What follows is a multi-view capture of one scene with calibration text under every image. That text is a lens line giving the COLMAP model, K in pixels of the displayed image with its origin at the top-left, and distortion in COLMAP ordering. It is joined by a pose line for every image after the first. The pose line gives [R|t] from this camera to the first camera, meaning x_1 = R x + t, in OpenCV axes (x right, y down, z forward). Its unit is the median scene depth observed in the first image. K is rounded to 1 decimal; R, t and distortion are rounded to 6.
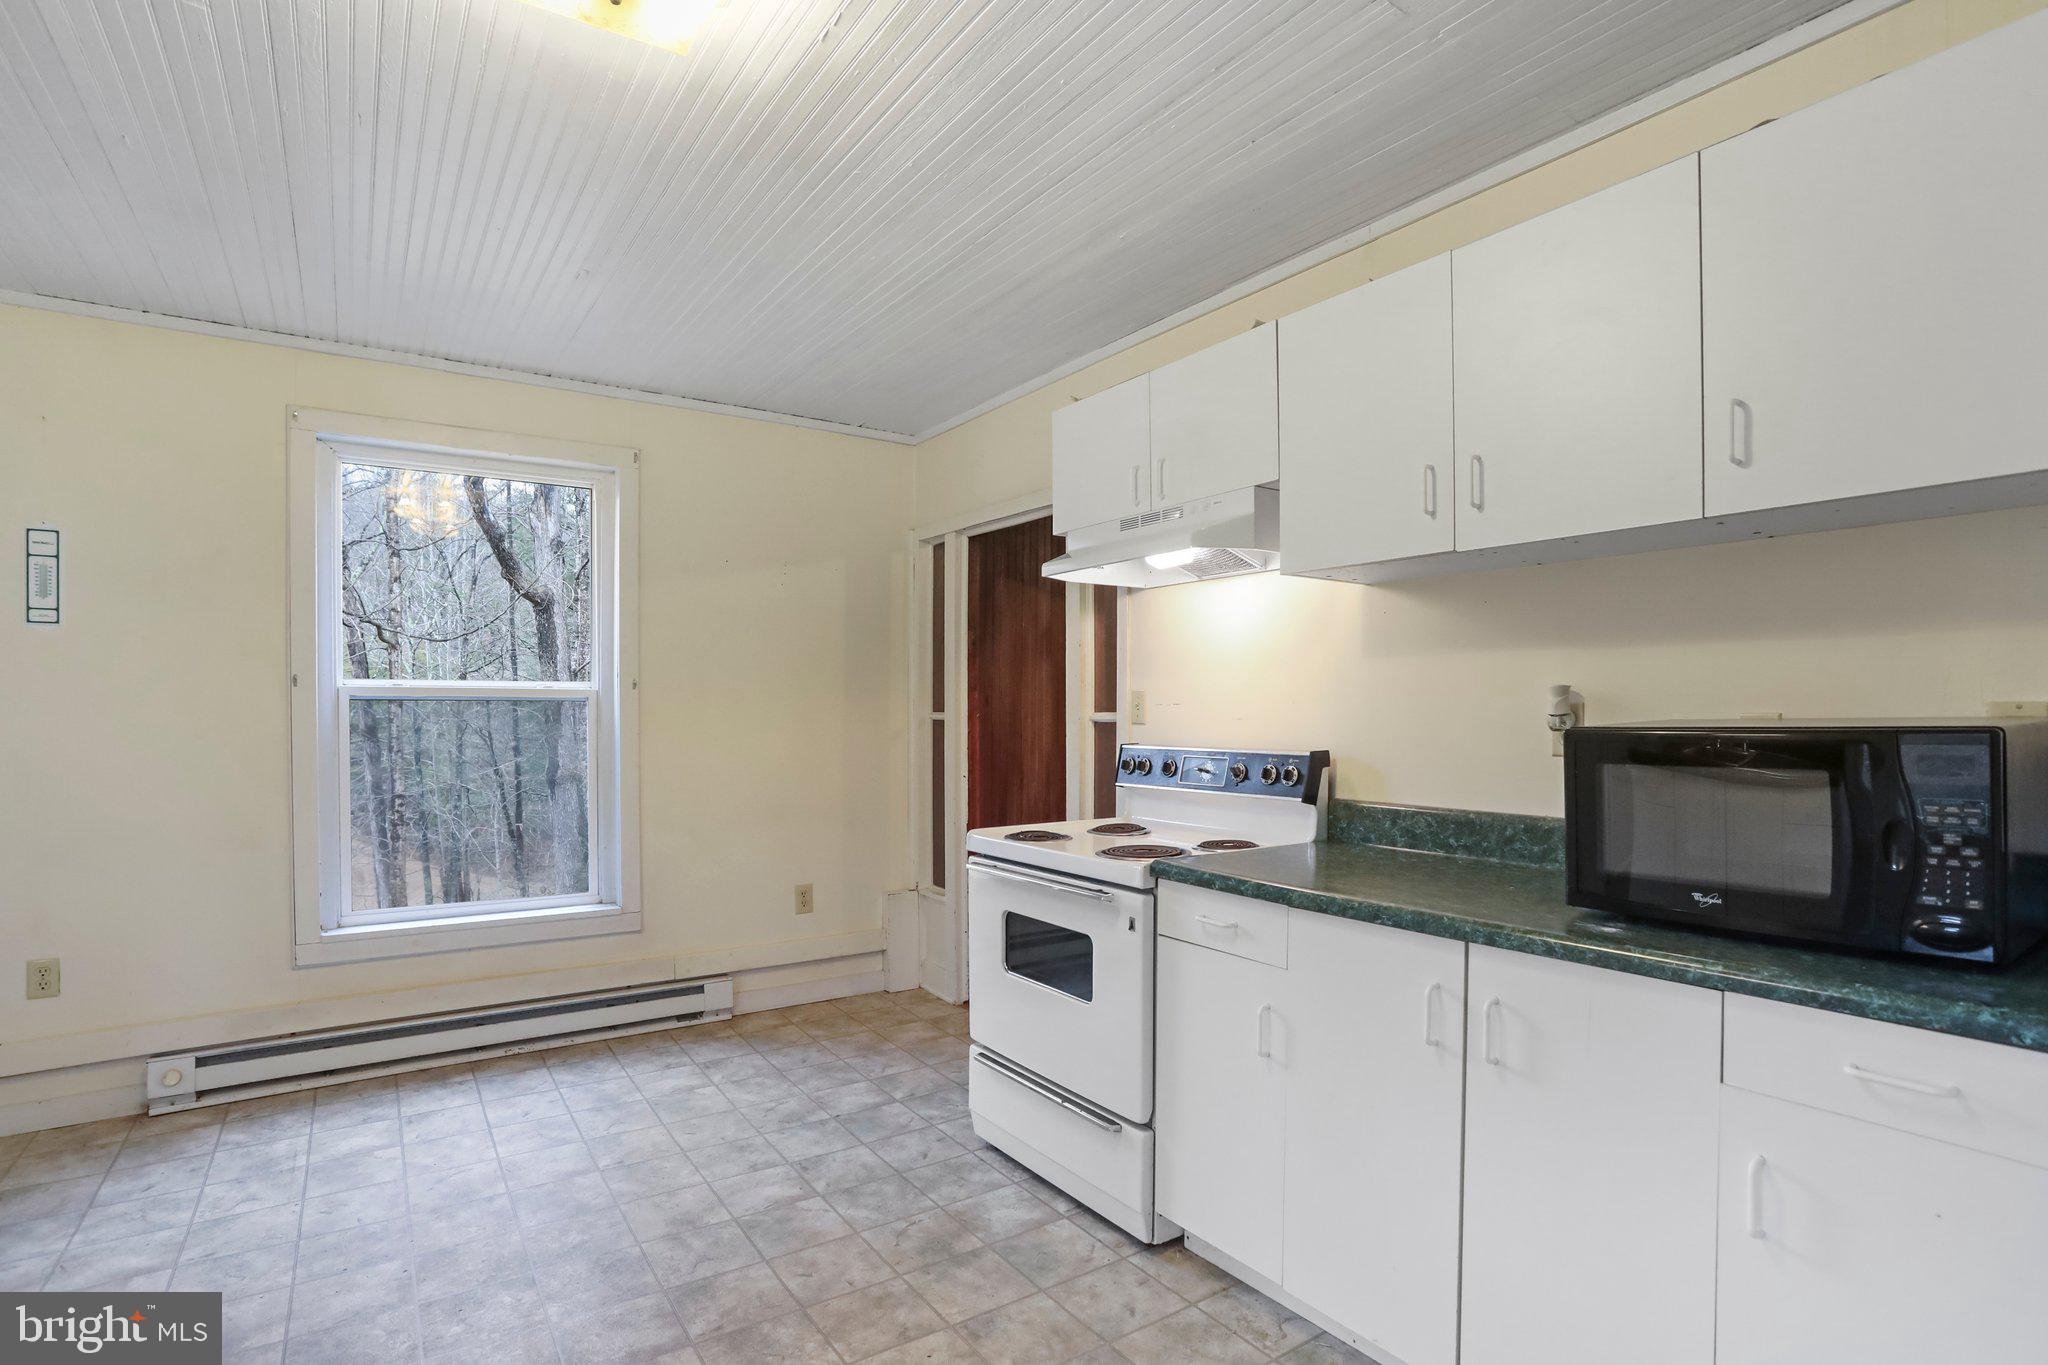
lens RADIAL K [[1005.1, 0, 1047.3], [0, 1005.1, 708.5], [0, 0, 1]] dist [-0.066491, 0.023246]
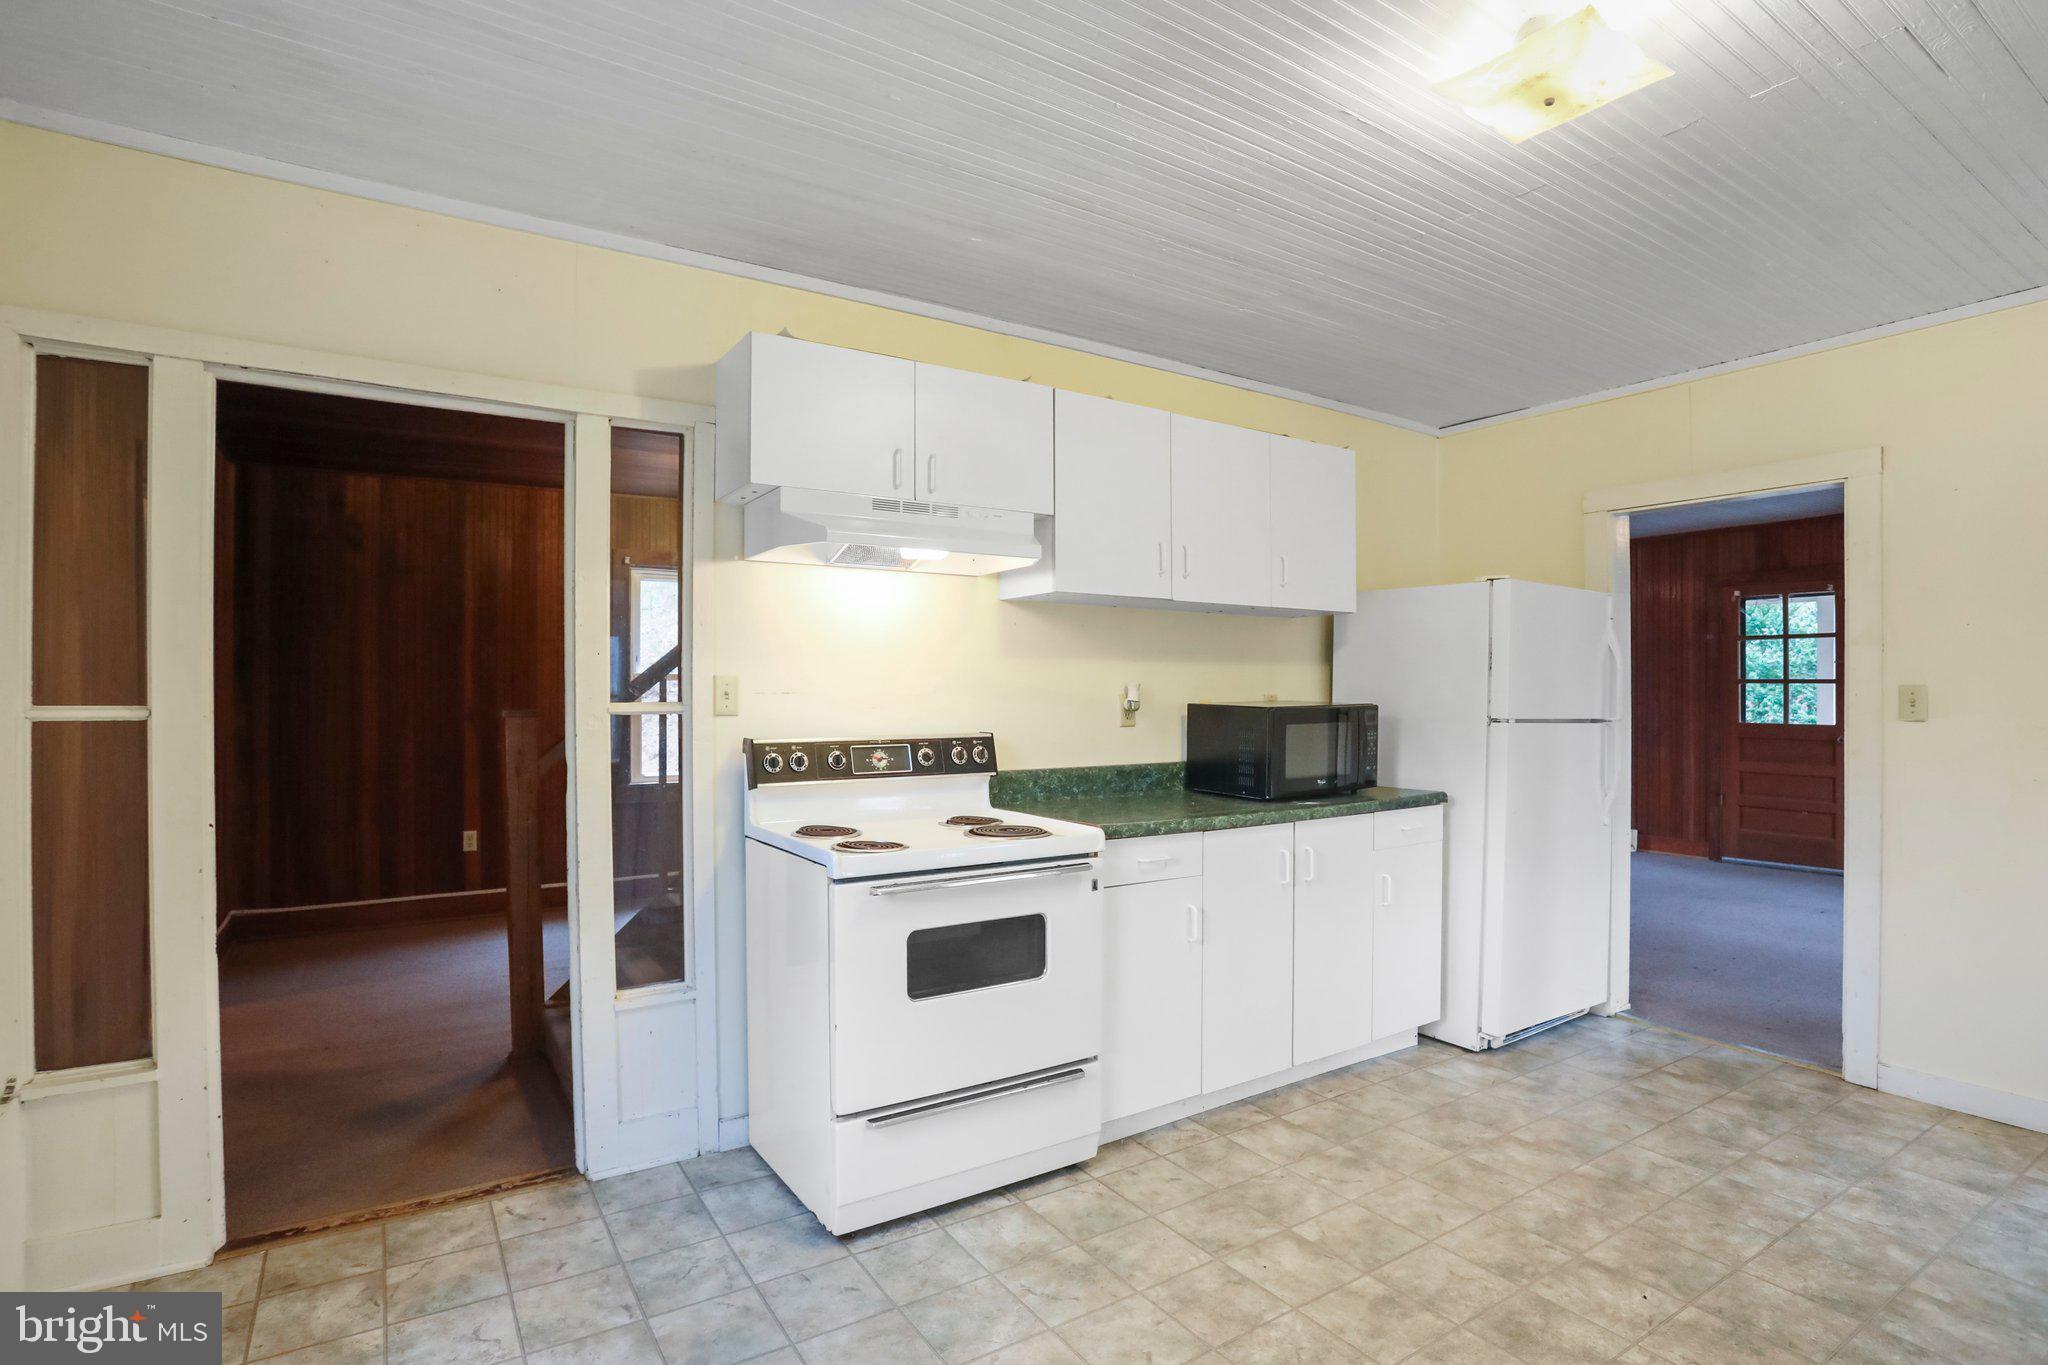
lens RADIAL K [[1005.1, 0, 1009.6], [0, 1005.1, 679.7], [0, 0, 1]] dist [-0.066491, 0.023246]
pose [[0.051460, 0.012370, 0.998598, -0.880052], [0.000317, 0.999923, -0.012403, -0.006141], [-0.998675, 0.000955, 0.051452, 0.847073]]
